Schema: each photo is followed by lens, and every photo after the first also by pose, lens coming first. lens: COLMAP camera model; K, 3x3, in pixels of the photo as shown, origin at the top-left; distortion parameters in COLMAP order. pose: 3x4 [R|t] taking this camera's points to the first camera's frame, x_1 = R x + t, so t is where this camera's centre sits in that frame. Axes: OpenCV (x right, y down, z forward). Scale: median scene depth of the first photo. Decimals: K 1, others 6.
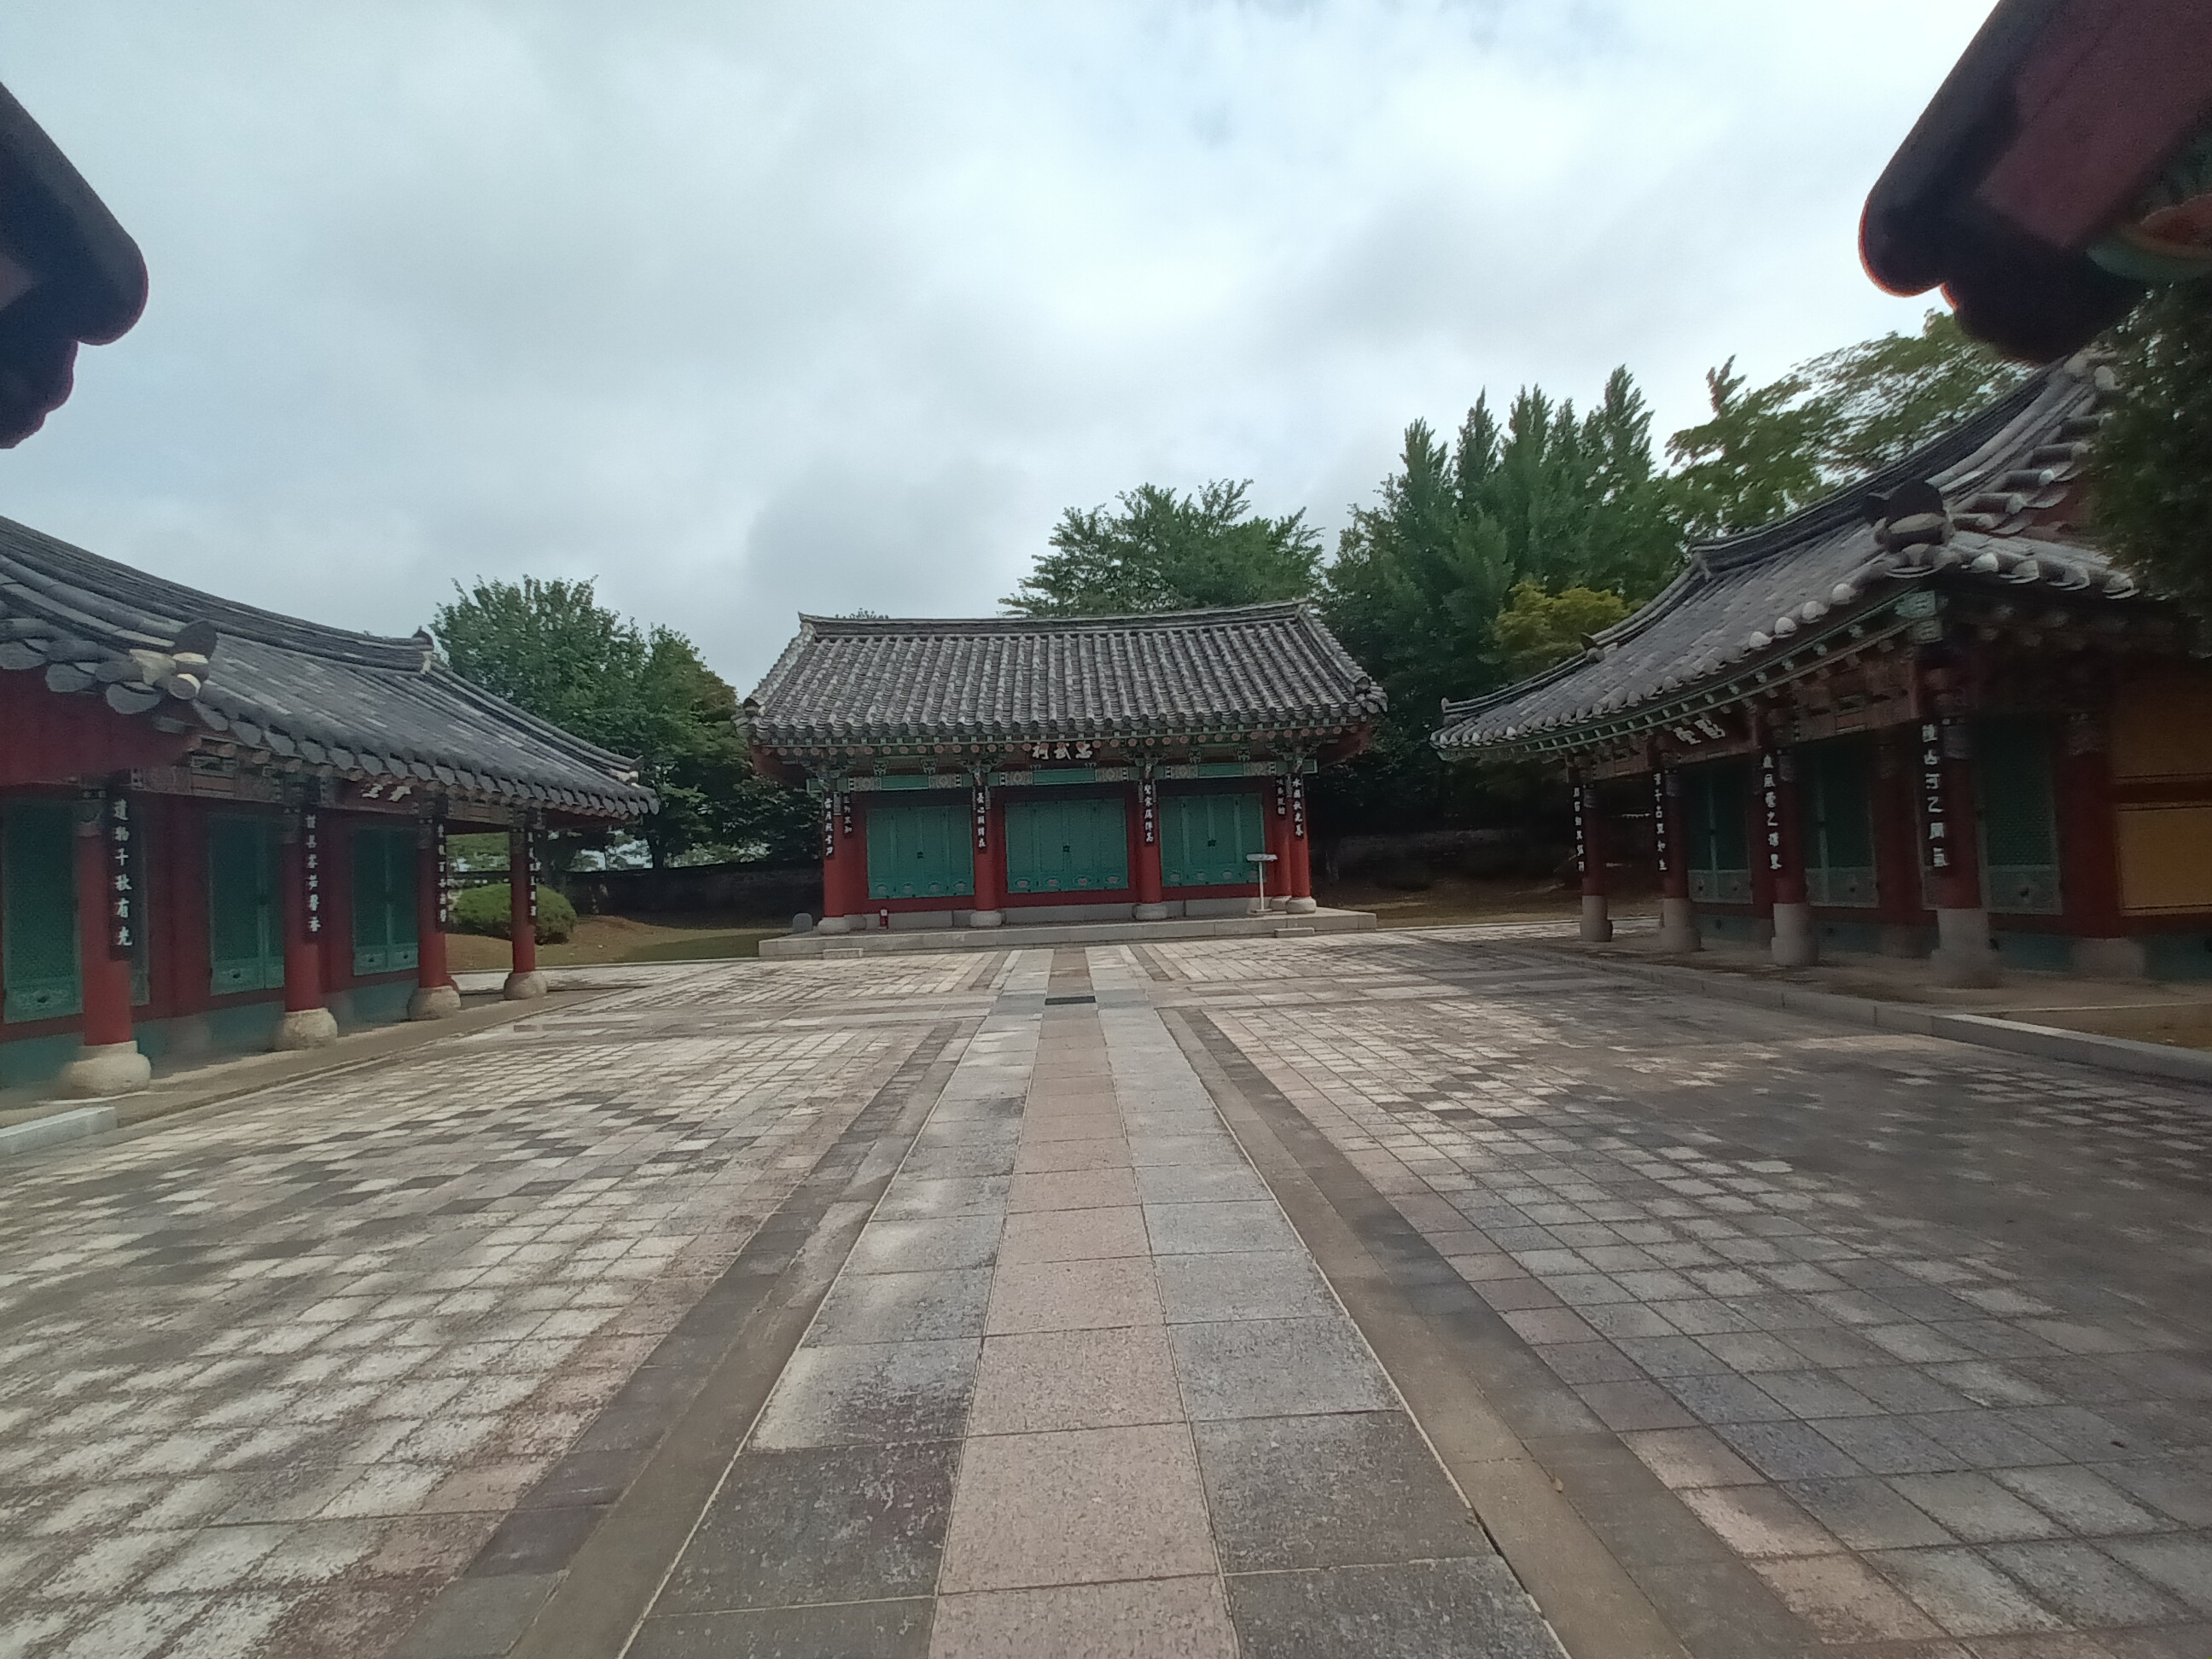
lens RADIAL K [[1039.1, 0, 1088.6], [0, 1039.1, 838.7], [0, 0, 1]] dist [0.009670, 0.006869]
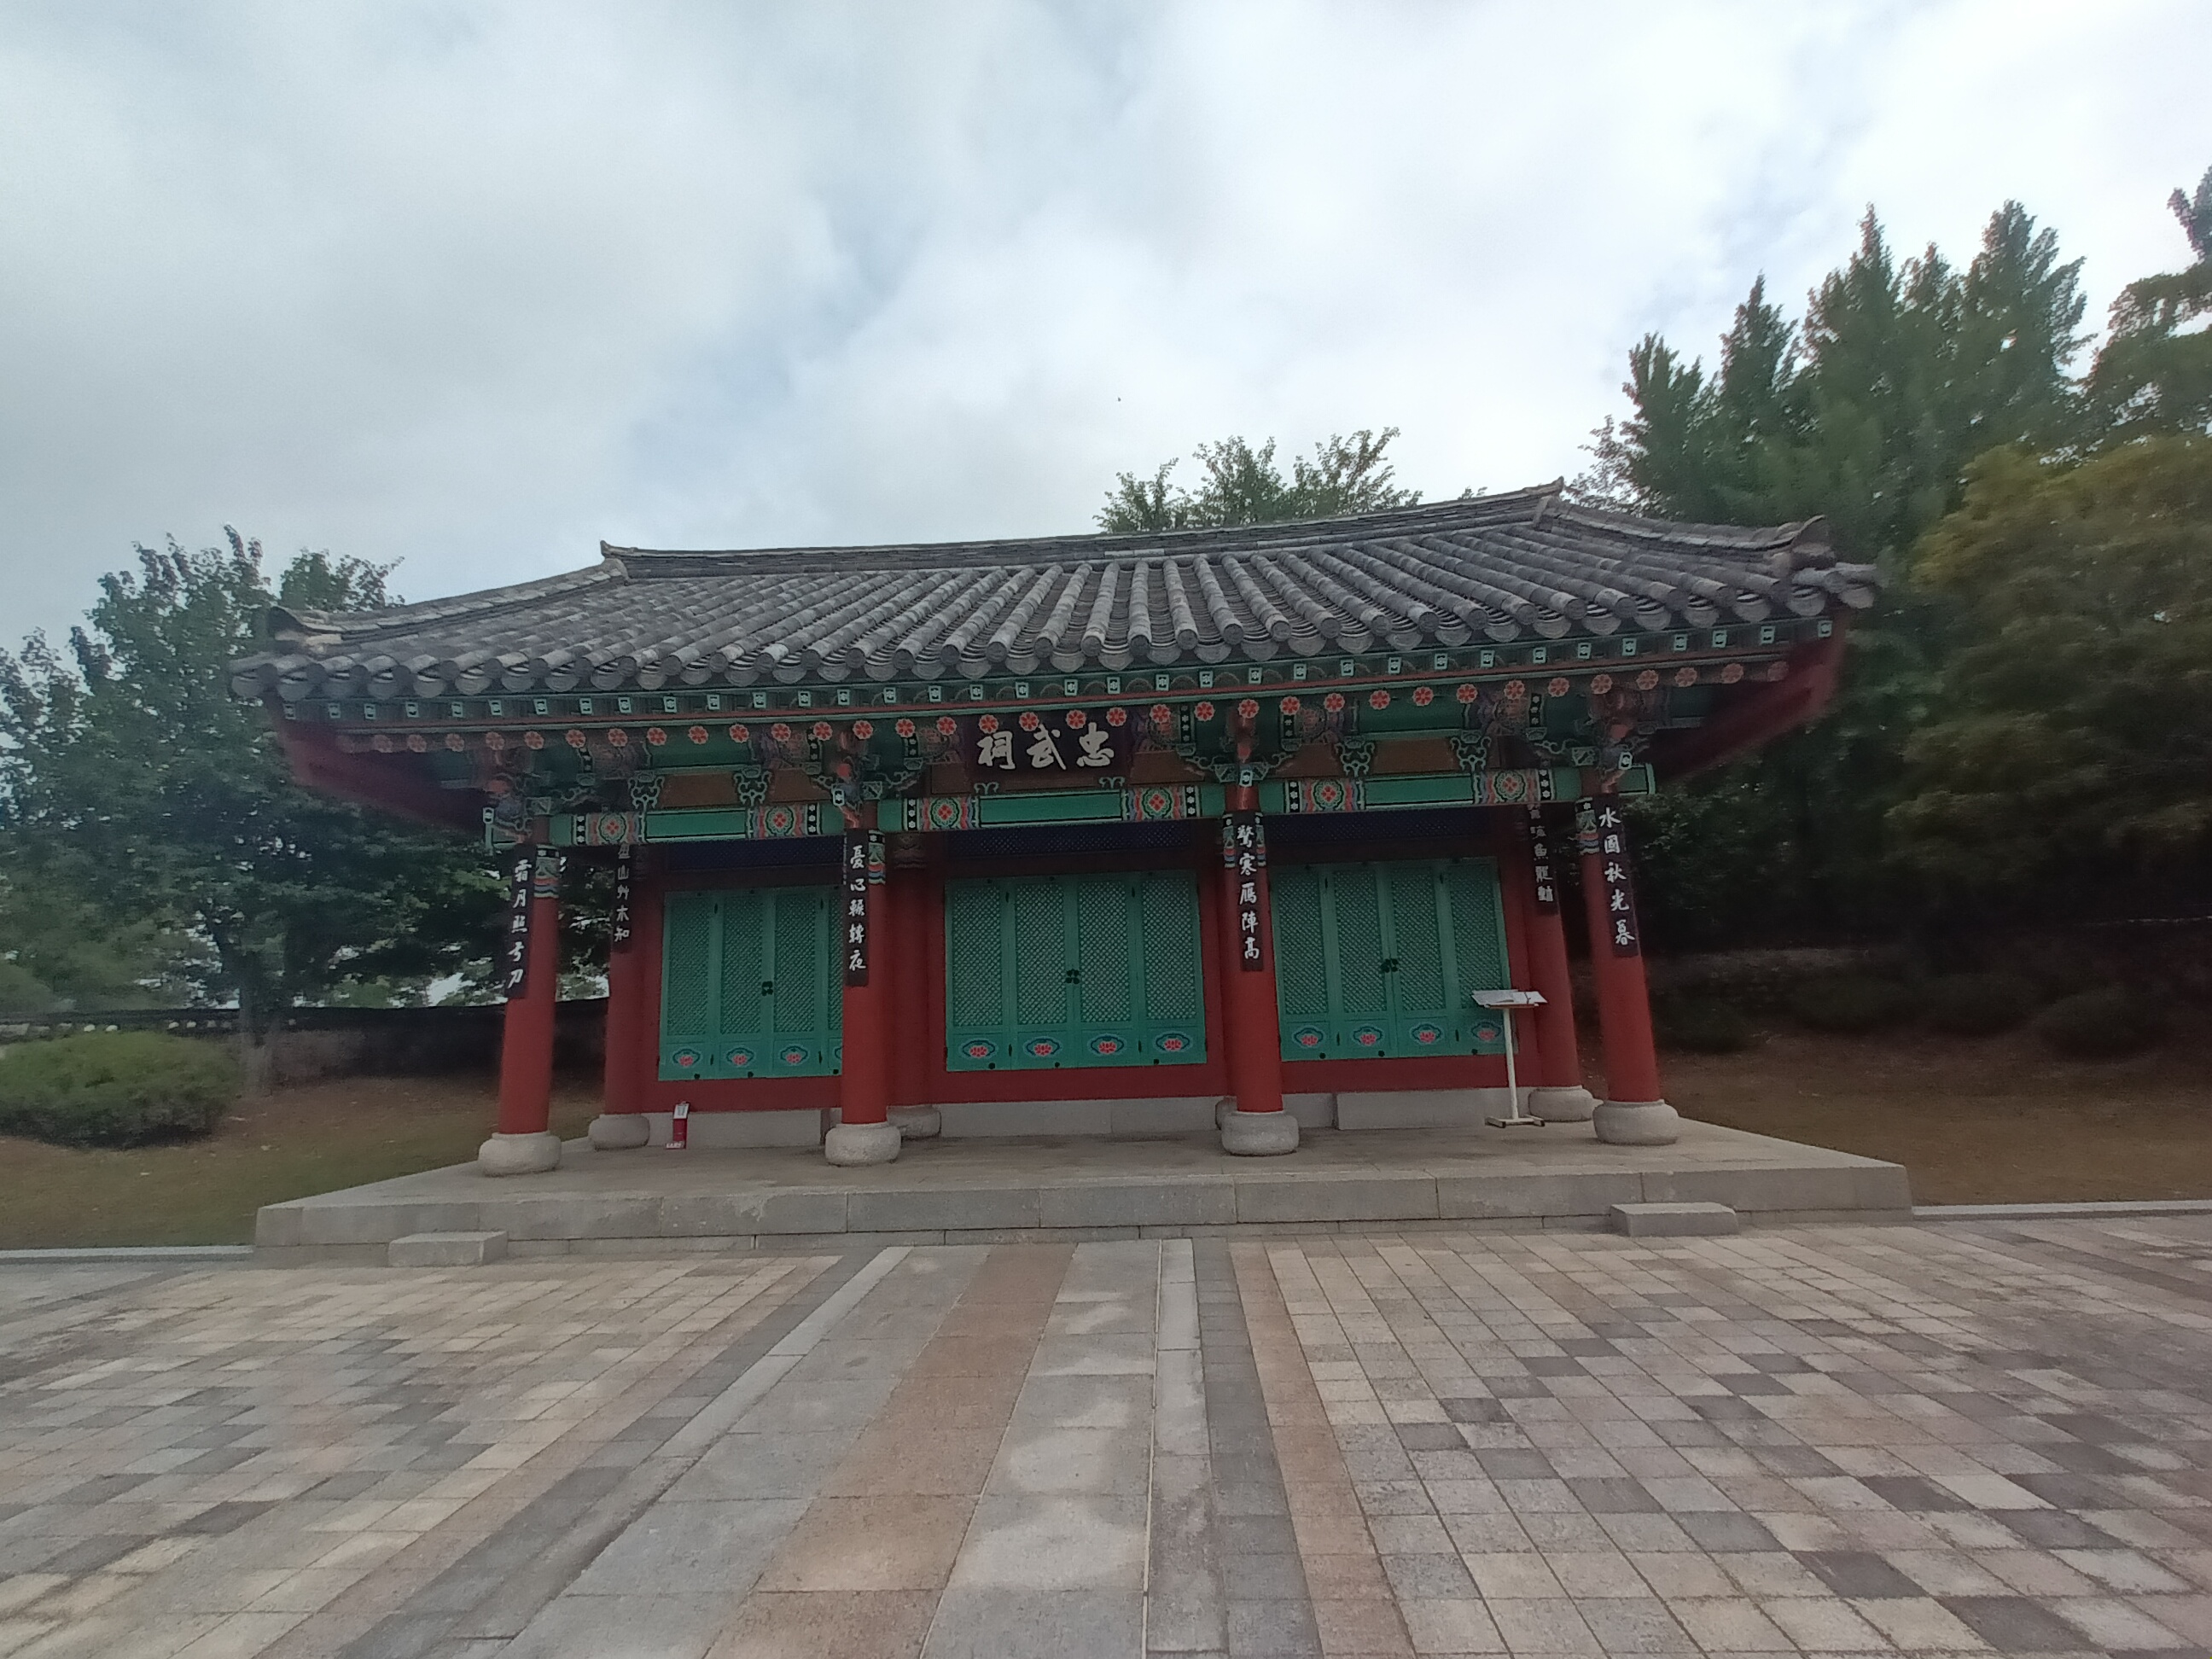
lens RADIAL K [[1039.1, 0, 1088.6], [0, 1039.1, 838.7], [0, 0, 1]] dist [0.009670, 0.006869]
pose [[0.995210, -0.008261, -0.097407, 0.034475], [-0.003906, 0.992268, -0.124053, 0.006797], [0.097679, 0.123839, 0.987483, 0.571744]]
